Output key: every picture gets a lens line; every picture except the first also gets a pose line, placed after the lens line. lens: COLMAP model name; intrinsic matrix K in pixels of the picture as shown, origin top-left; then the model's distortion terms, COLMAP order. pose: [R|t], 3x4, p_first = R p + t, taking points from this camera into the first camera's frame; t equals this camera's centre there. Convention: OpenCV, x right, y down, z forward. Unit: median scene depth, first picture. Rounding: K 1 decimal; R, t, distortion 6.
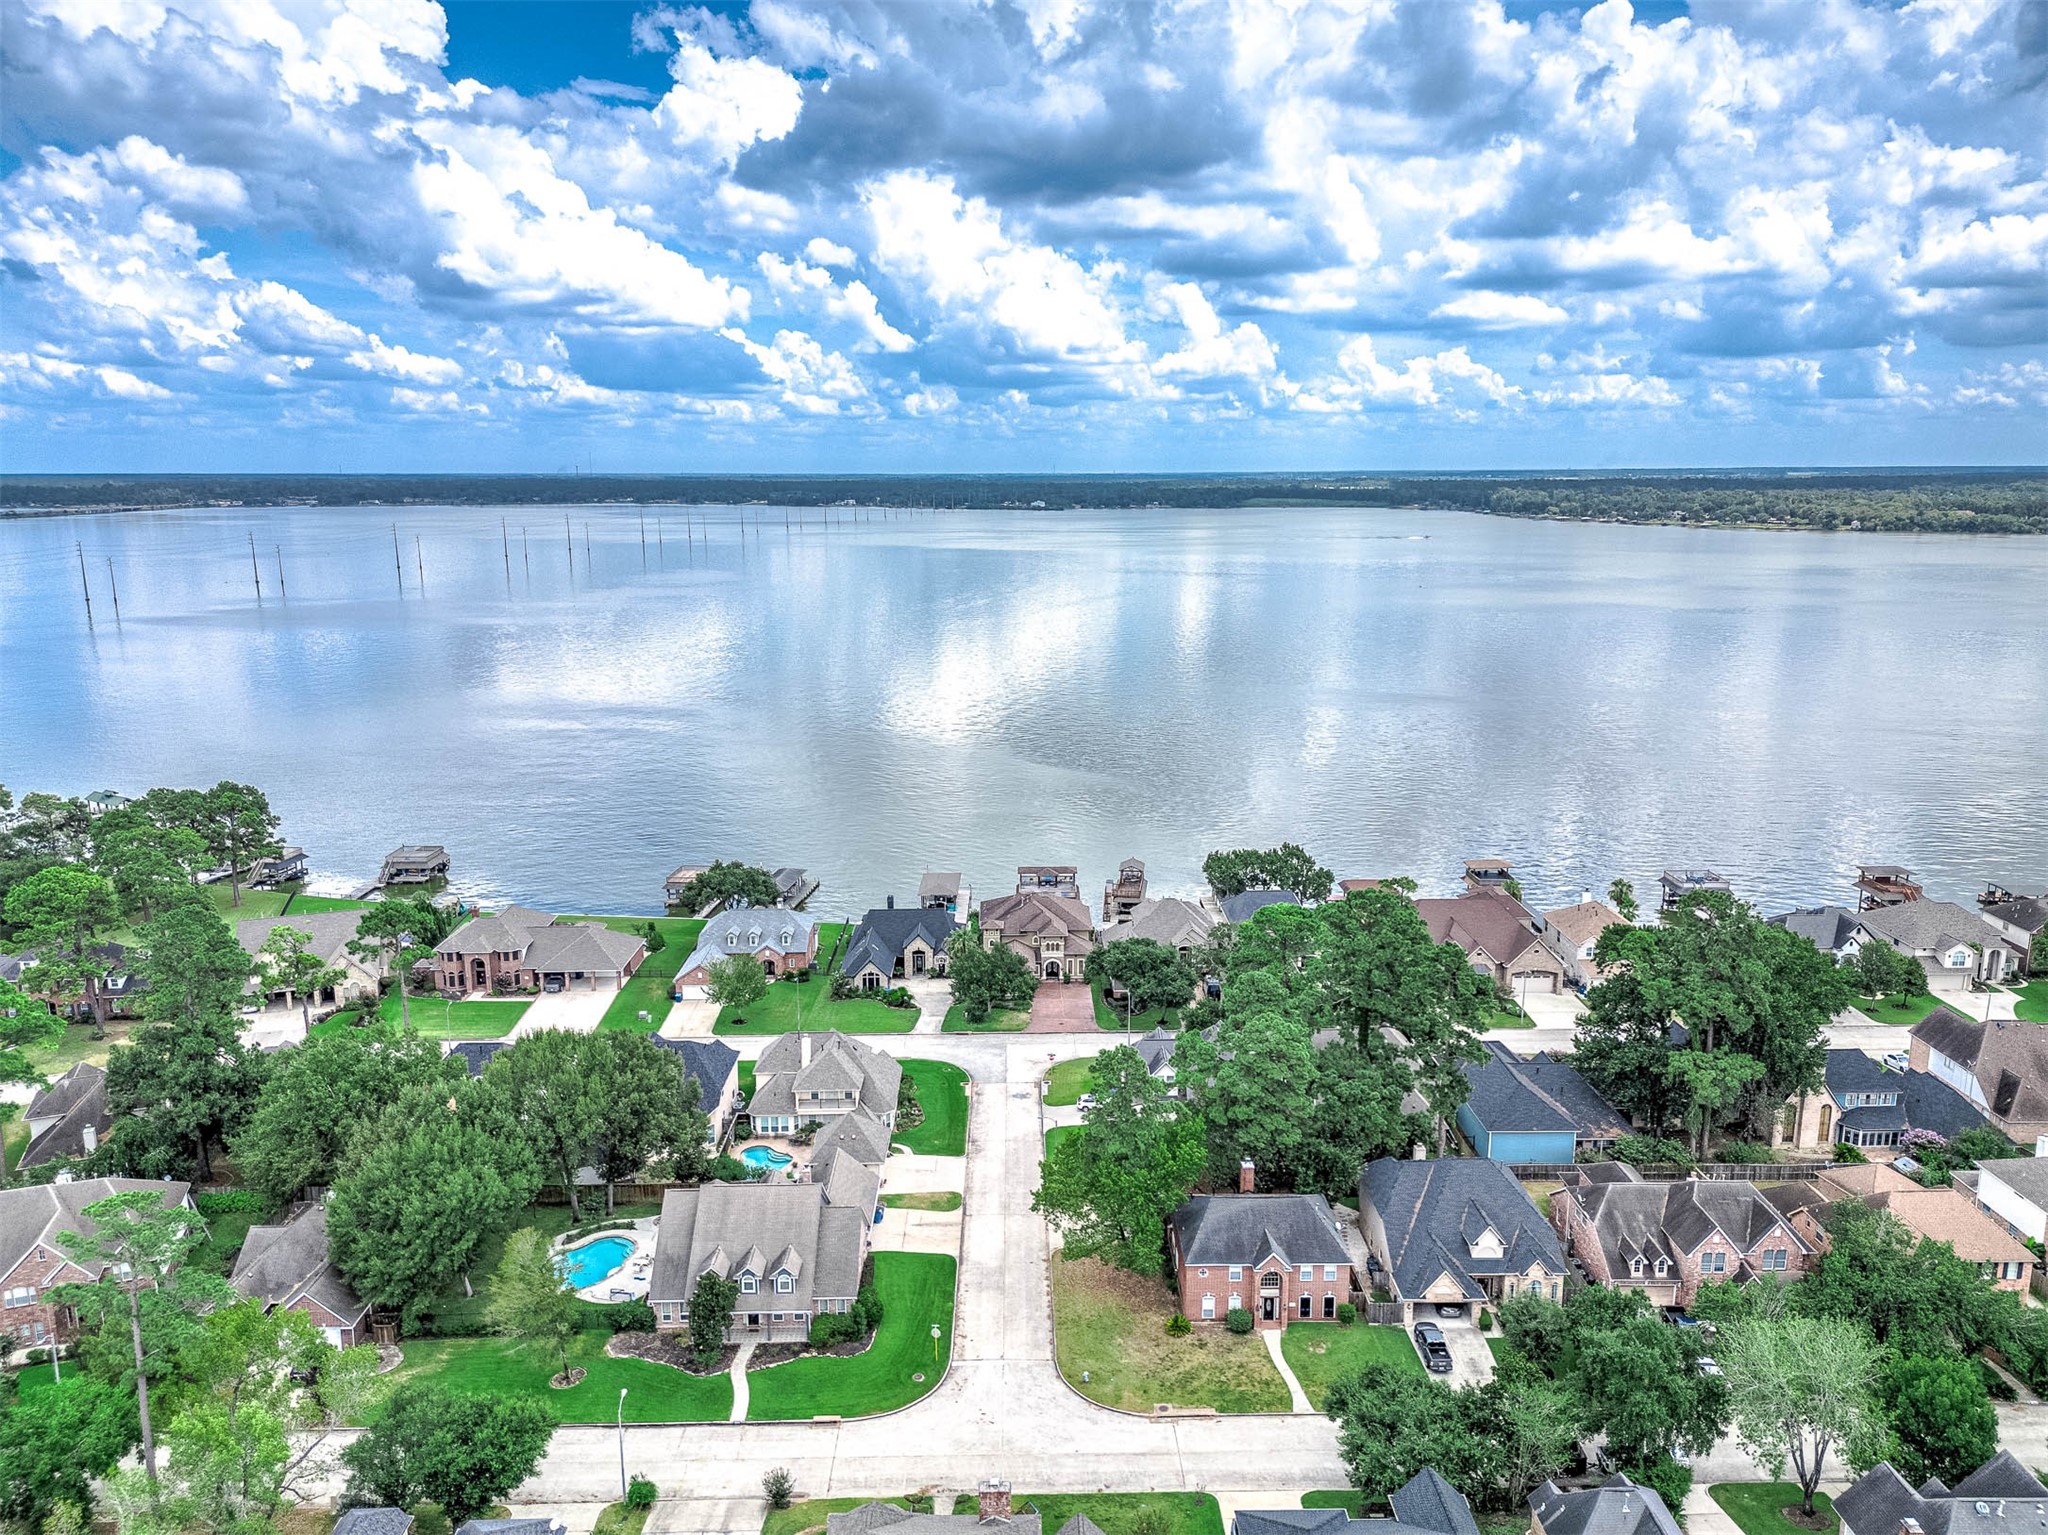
lens RADIAL K [[1472.1, 0, 1024.0], [0, 1472.1, 767.5], [0, 0, 1]] dist [0.068853, -0.080032]
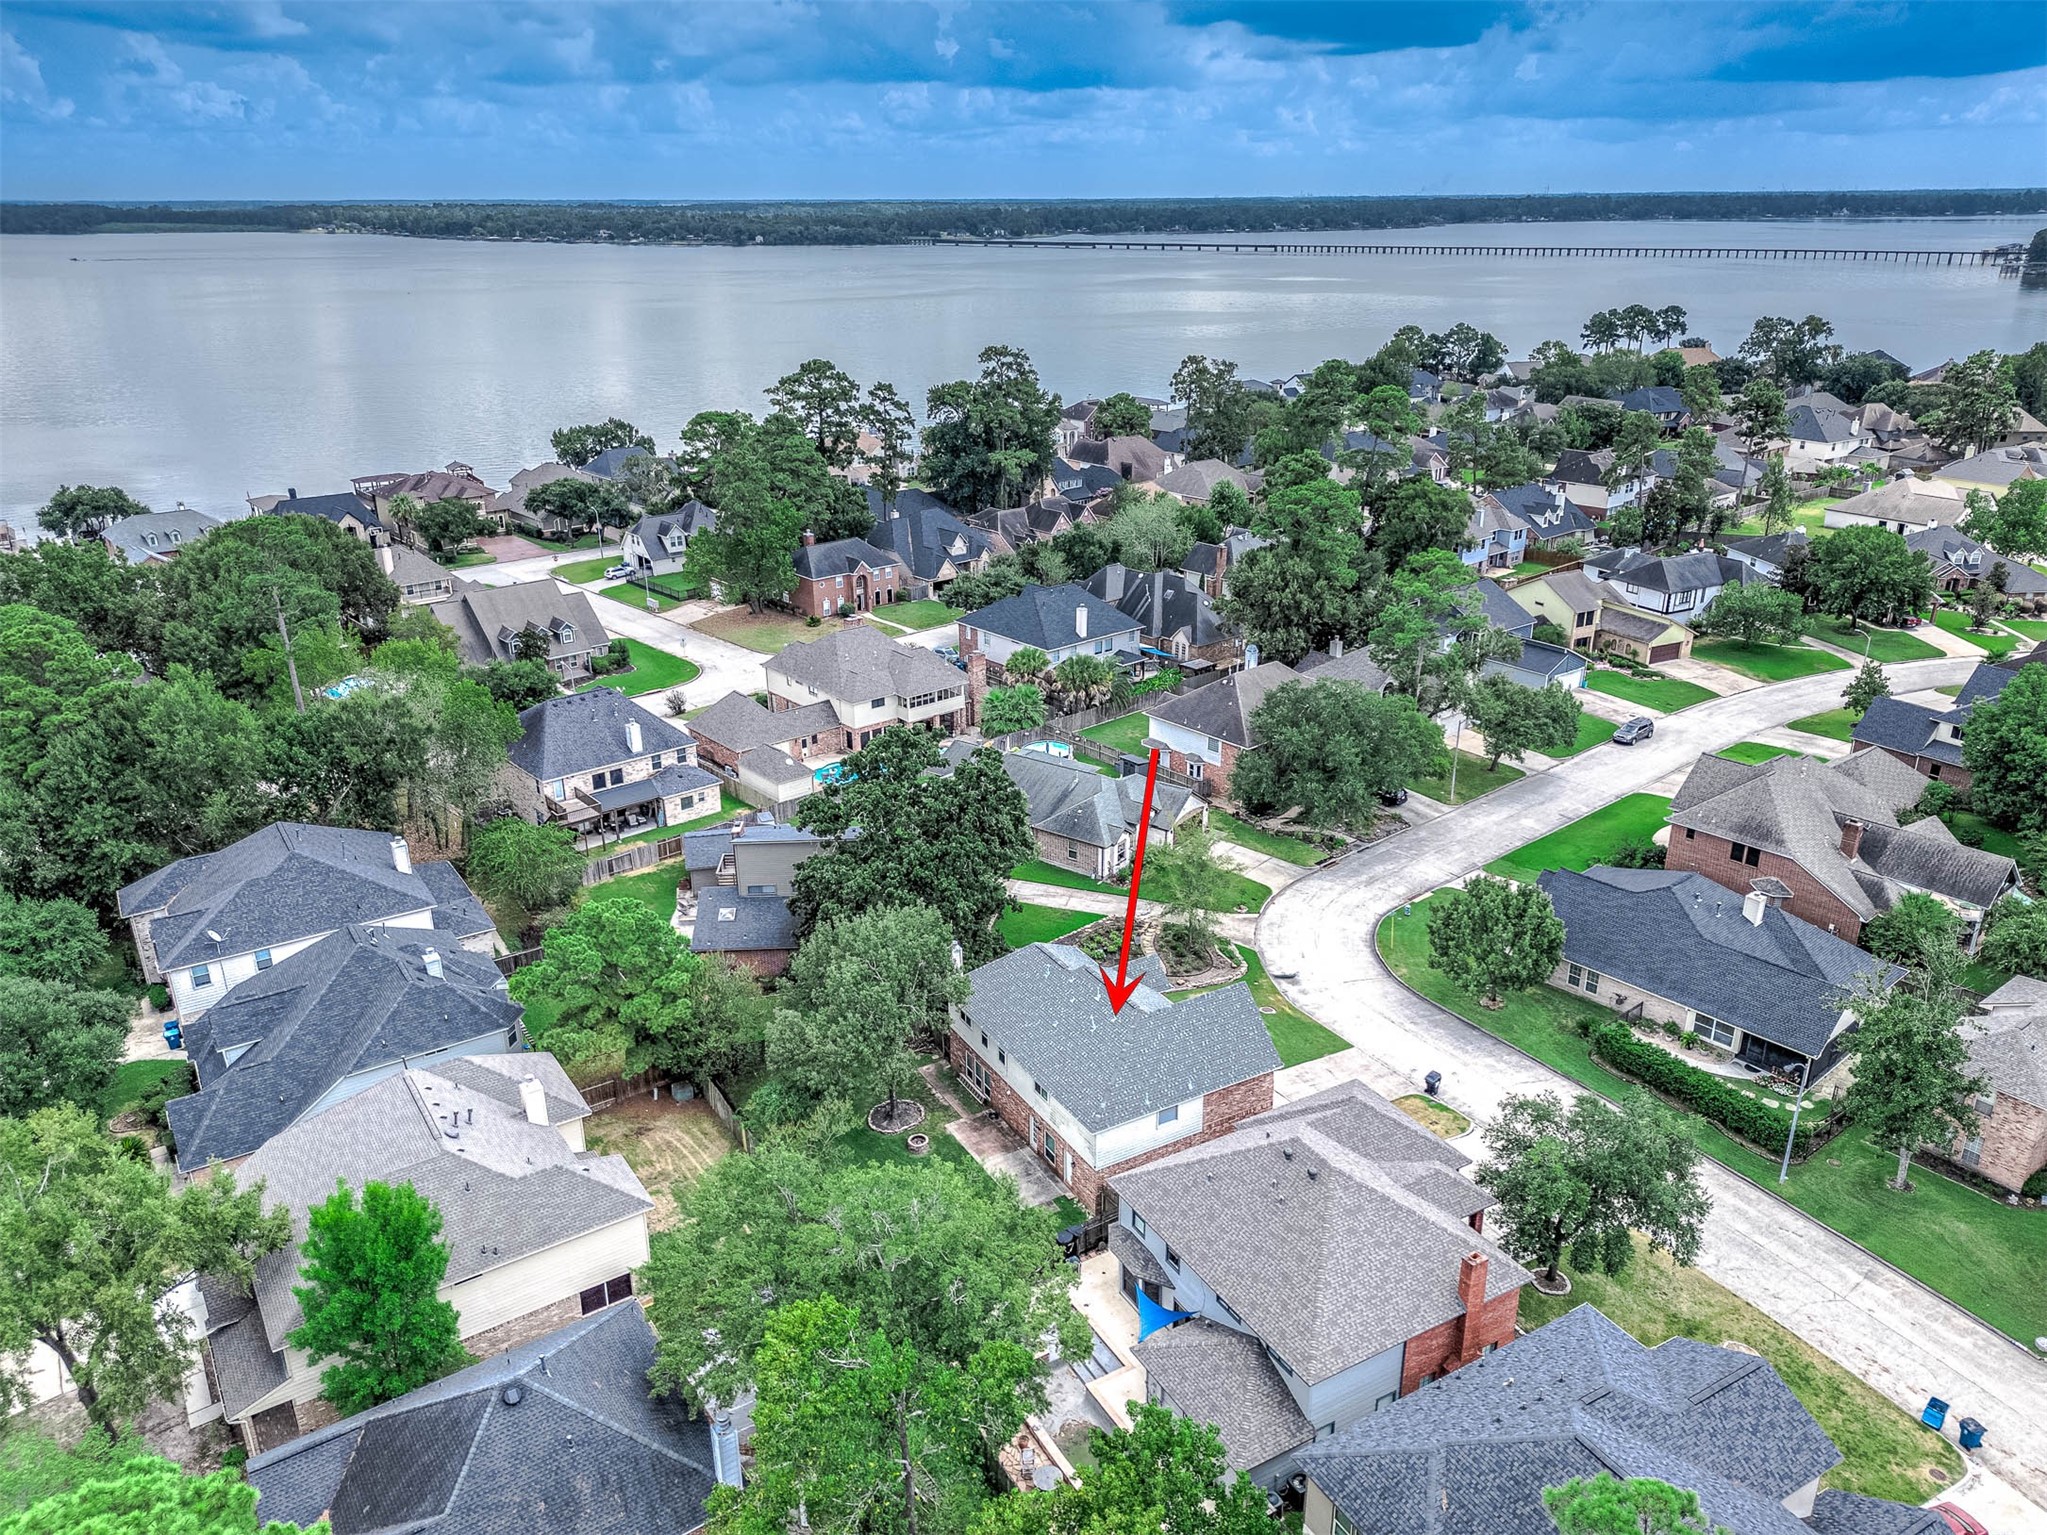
lens RADIAL K [[1471.4, 0, 1023.5], [0, 1471.4, 767.5], [0, 0, 1]] dist [0.068853, -0.080032]
pose [[0.767015, -0.227894, 0.599794, -0.604809], [0.126807, 0.970201, 0.206470, 0.204952], [-0.628974, -0.082307, 0.773057, -0.303951]]
